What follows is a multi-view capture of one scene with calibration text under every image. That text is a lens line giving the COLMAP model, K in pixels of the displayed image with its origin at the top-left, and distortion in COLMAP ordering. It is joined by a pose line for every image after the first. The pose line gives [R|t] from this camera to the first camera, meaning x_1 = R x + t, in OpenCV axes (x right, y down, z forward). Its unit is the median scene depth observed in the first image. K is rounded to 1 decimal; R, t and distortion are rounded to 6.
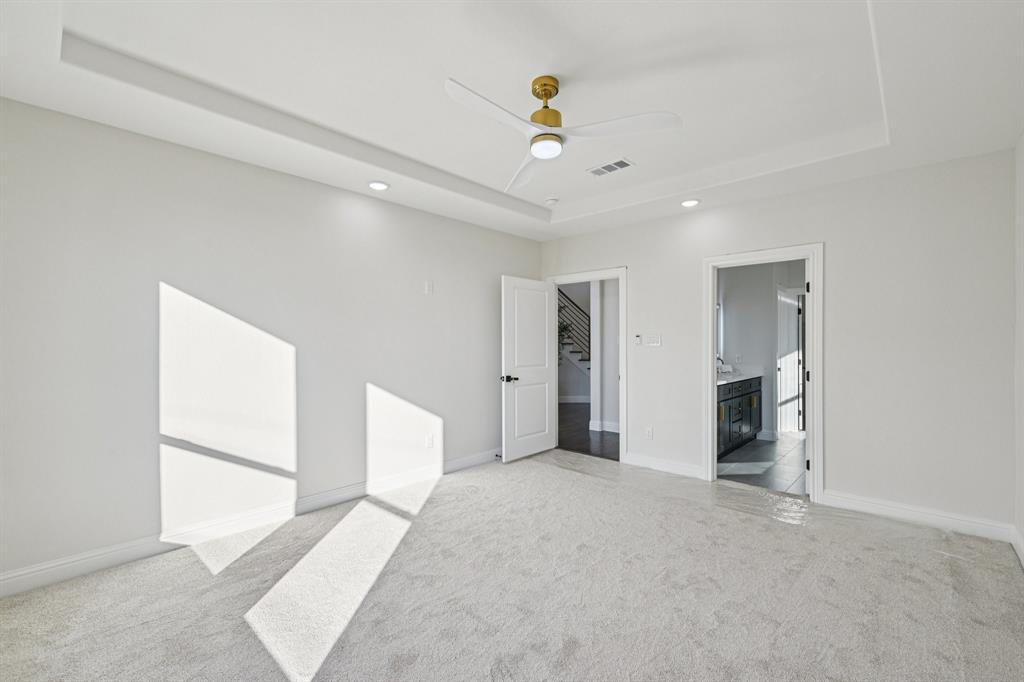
lens RADIAL K [[441.0, 0, 514.8], [0, 441.0, 344.4], [0, 0, 1]] dist [0.000214, 0.000554]
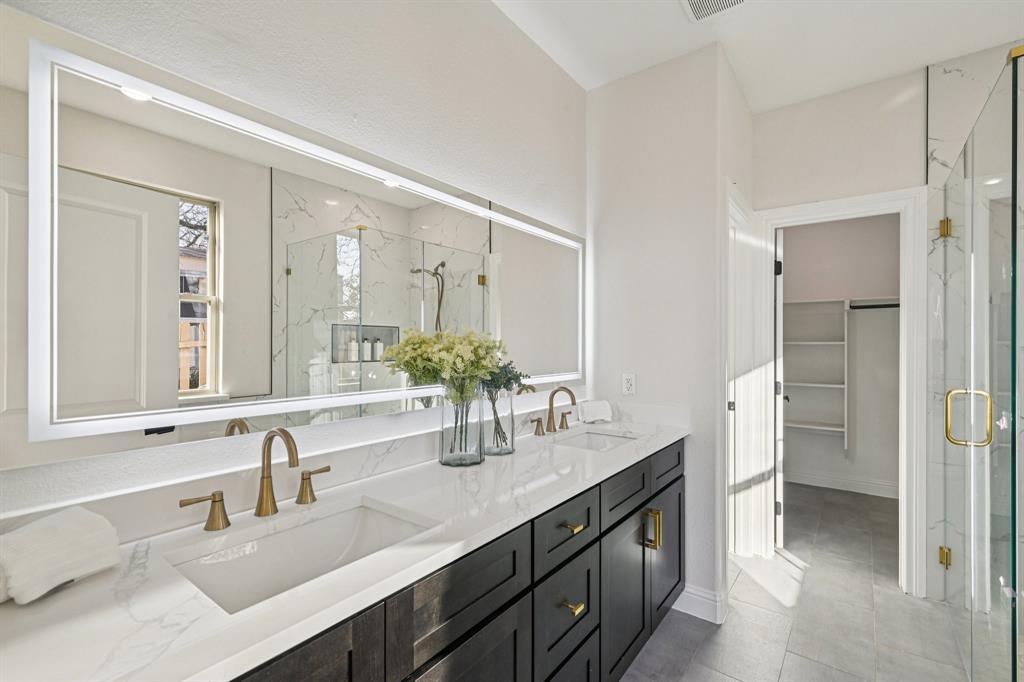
lens RADIAL K [[472.8, 0, 508.2], [0, 472.8, 339.2], [0, 0, 1]] dist [-0.012265, -0.000209]
pose [[0.995333, 0.003209, 0.096447, 0.347254], [-0.003186, 0.999995, -0.000389, -0.005574], [-0.096447, 0.000080, 0.995338, 0.579736]]
